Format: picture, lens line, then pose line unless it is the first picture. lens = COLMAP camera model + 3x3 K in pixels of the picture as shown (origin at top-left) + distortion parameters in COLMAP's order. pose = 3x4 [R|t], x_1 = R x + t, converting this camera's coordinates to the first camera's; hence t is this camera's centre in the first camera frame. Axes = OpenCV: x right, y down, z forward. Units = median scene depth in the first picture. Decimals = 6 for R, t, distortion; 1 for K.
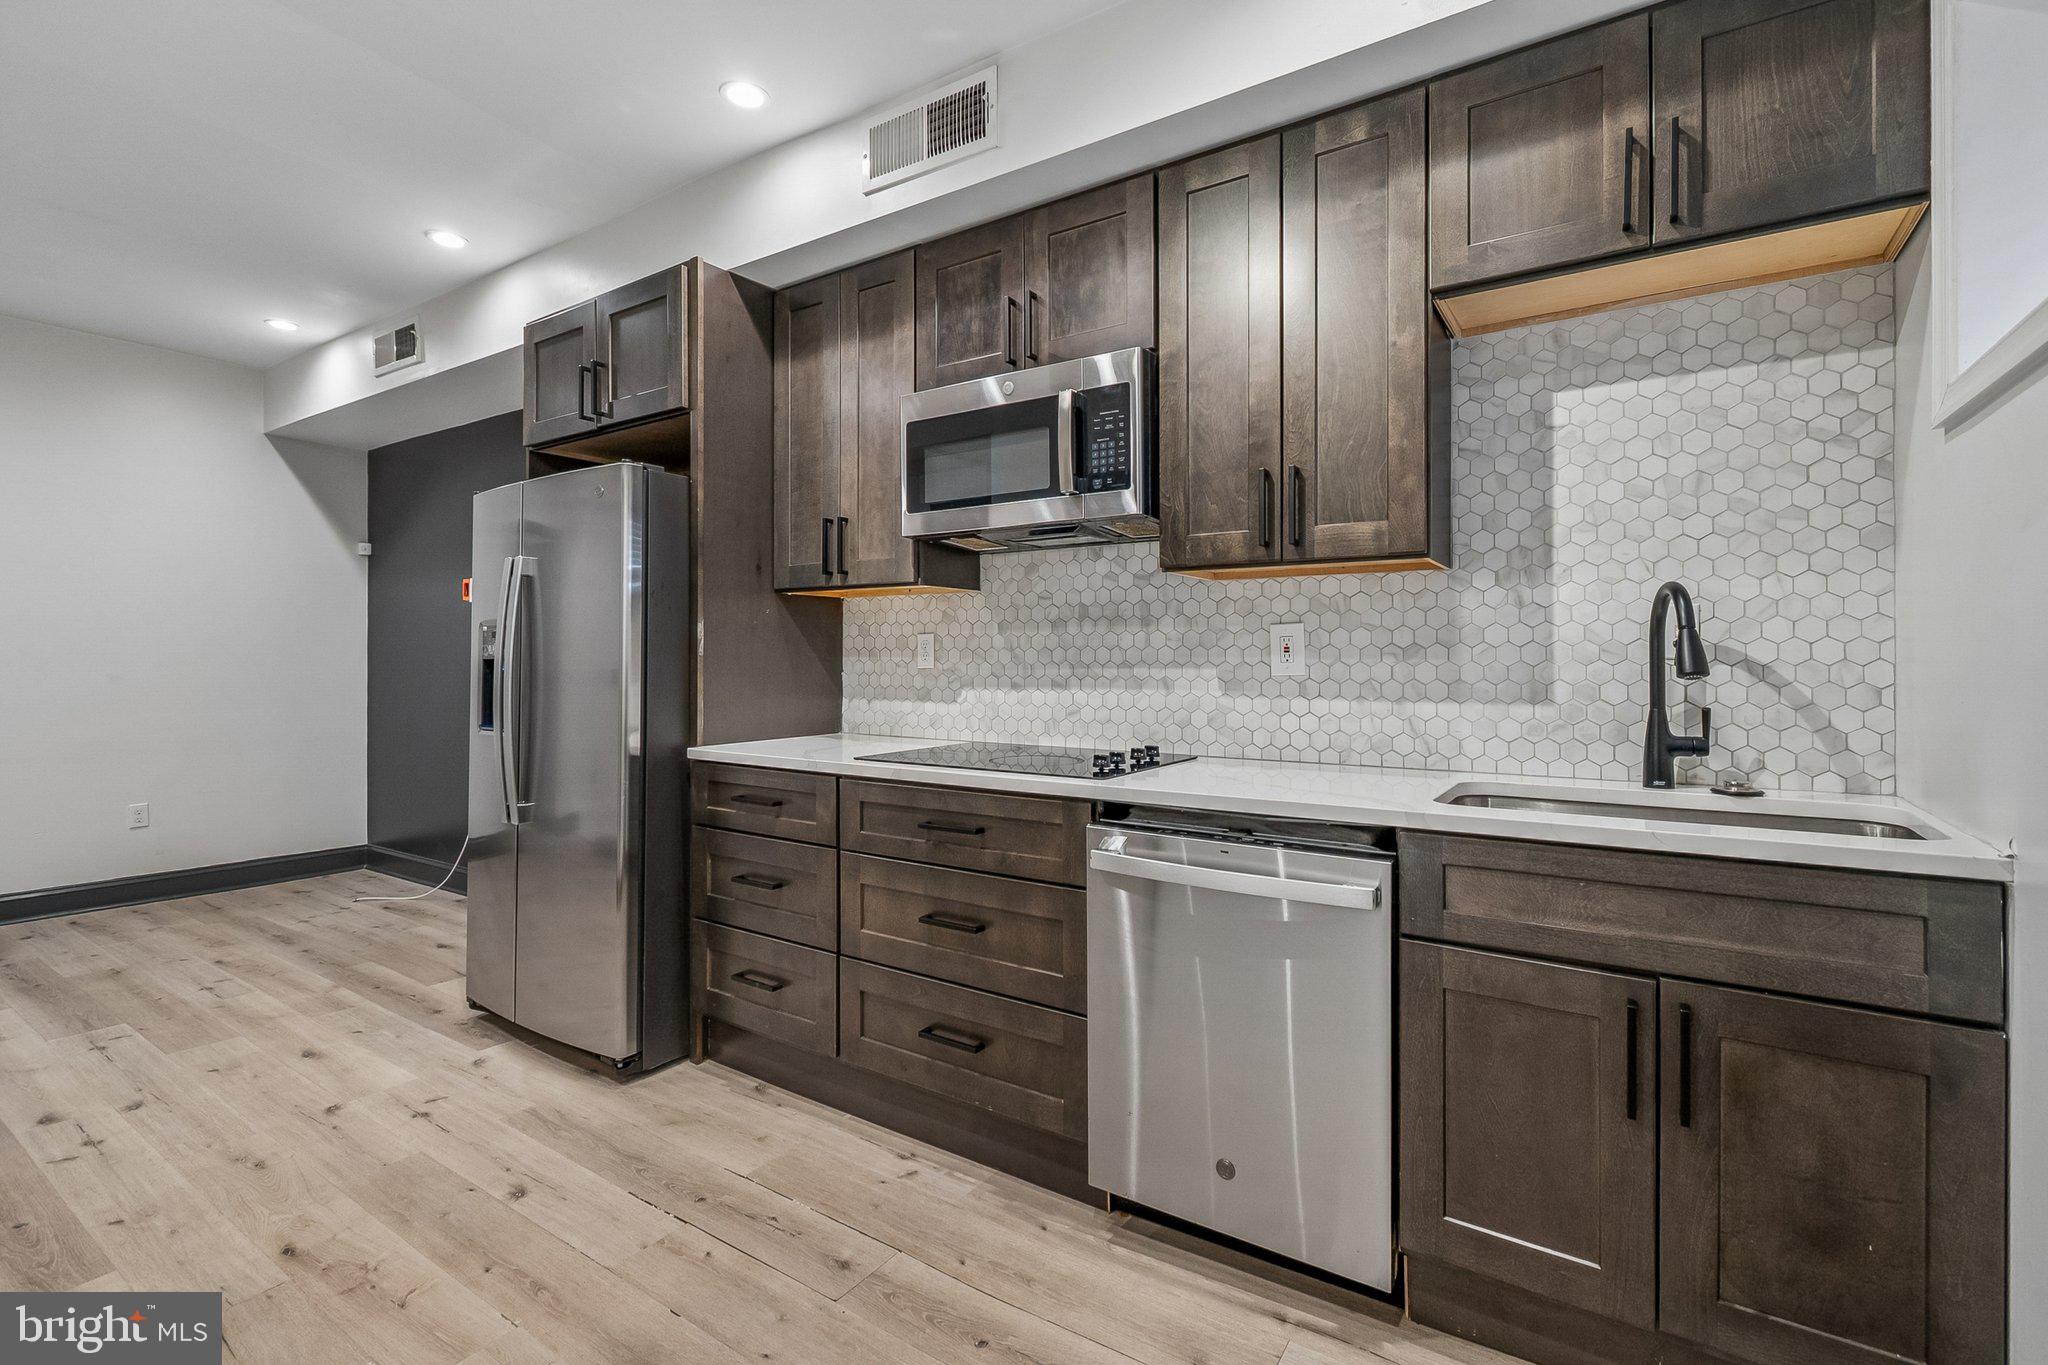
lens RADIAL K [[924.0, 0, 1028.5], [0, 924.0, 653.1], [0, 0, 1]] dist [0.015455, -0.008048]
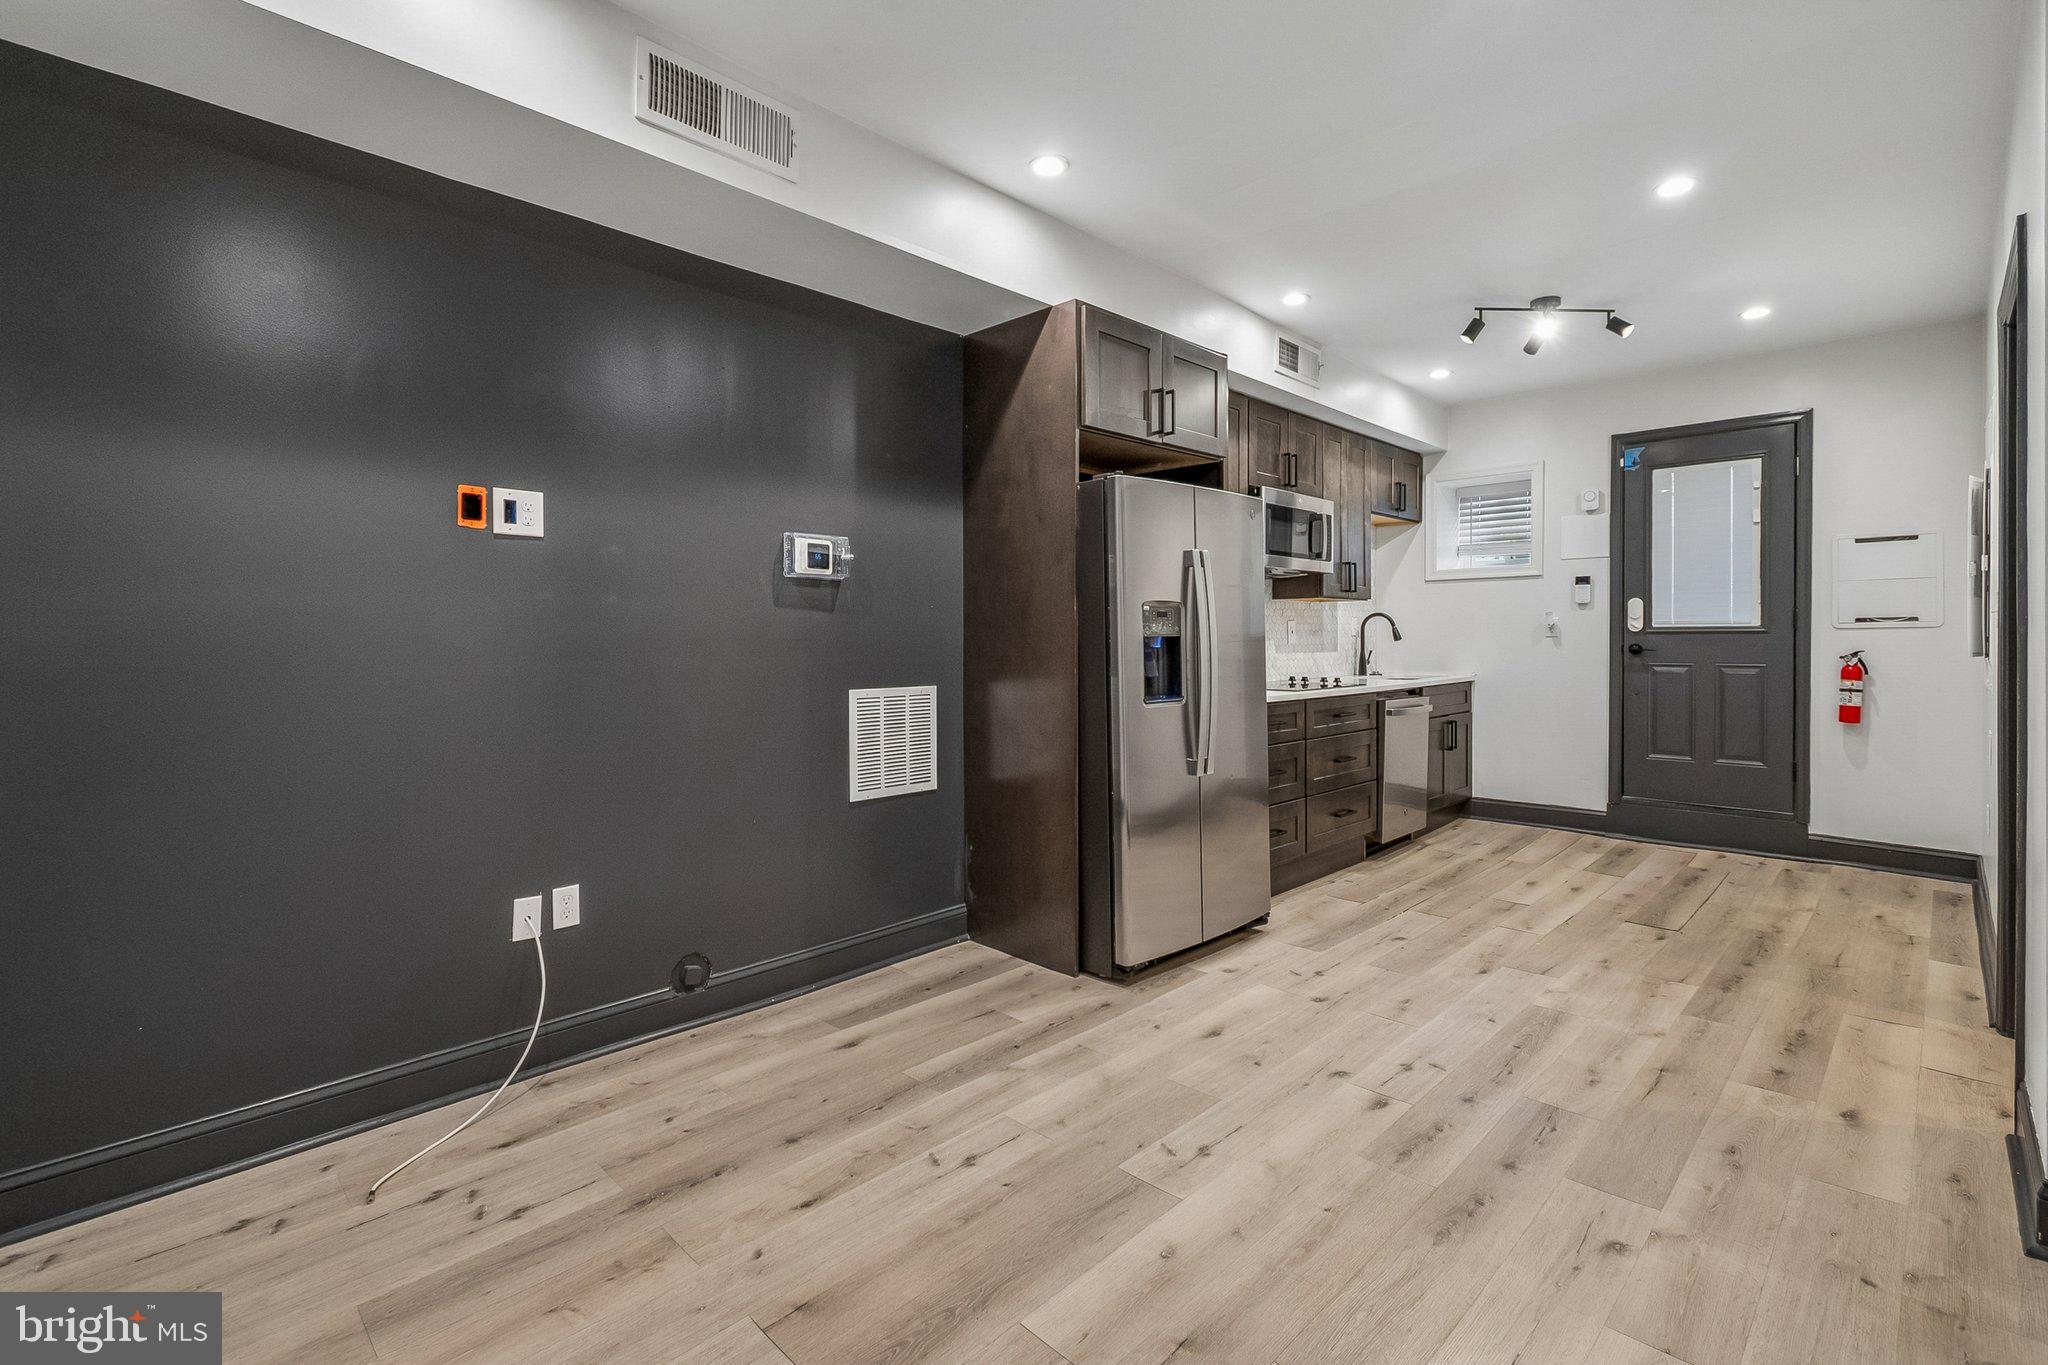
lens RADIAL K [[924.0, 0, 1028.5], [0, 924.0, 653.1], [0, 0, 1]] dist [0.015455, -0.008048]
pose [[0.191307, -0.022569, 0.981271, -1.929693], [-0.003168, 0.999716, 0.023611, -0.003208], [-0.981525, -0.007626, 0.191181, 1.090410]]
